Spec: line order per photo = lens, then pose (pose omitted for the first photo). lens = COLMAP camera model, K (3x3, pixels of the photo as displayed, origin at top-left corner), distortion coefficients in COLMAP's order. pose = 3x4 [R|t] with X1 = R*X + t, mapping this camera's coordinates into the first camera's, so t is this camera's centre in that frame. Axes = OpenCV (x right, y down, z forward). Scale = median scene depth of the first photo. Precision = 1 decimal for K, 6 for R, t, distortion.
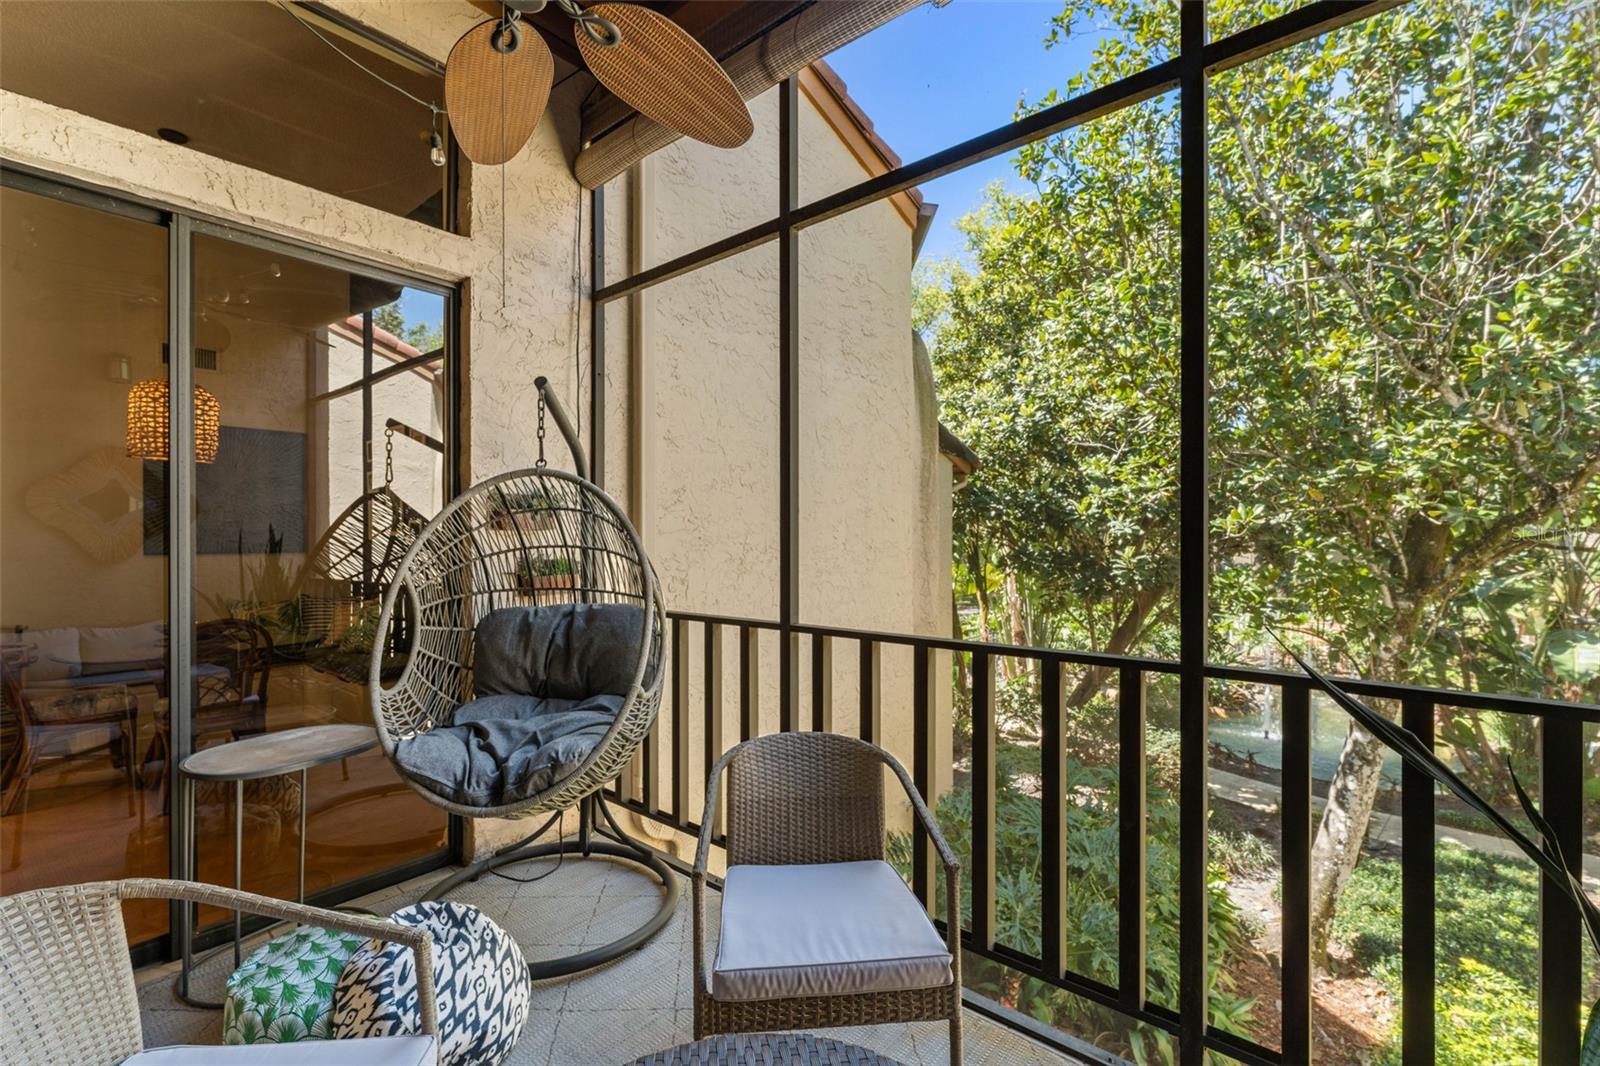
lens RADIAL K [[701.7, 0, 800.0], [0, 701.7, 533.0], [0, 0, 1]] dist [-0.001411, -0.000076]
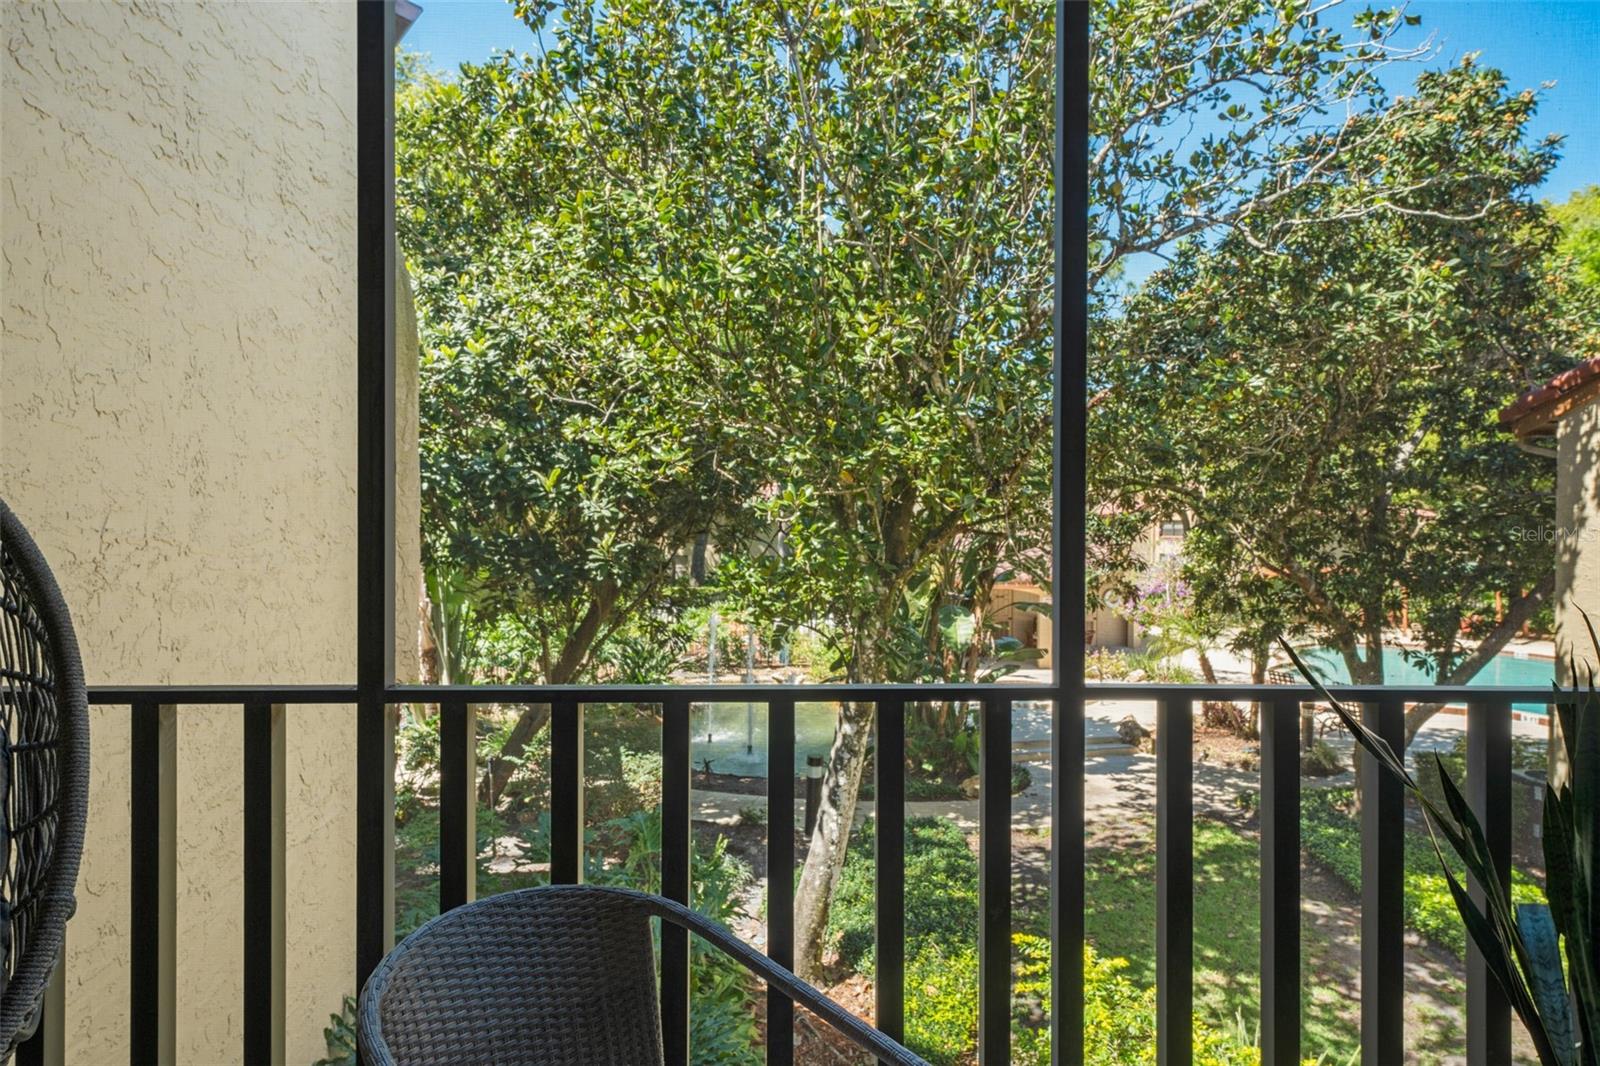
lens RADIAL K [[907.7, 0, 802.0], [0, 907.7, 524.3], [0, 0, 1]] dist [0.003498, 0.000192]
pose [[0.744678, 0.003386, 0.667415, -0.084643], [-0.010292, 0.999926, 0.006410, 0.000890], [-0.667345, -0.011643, 0.744658, 0.111638]]
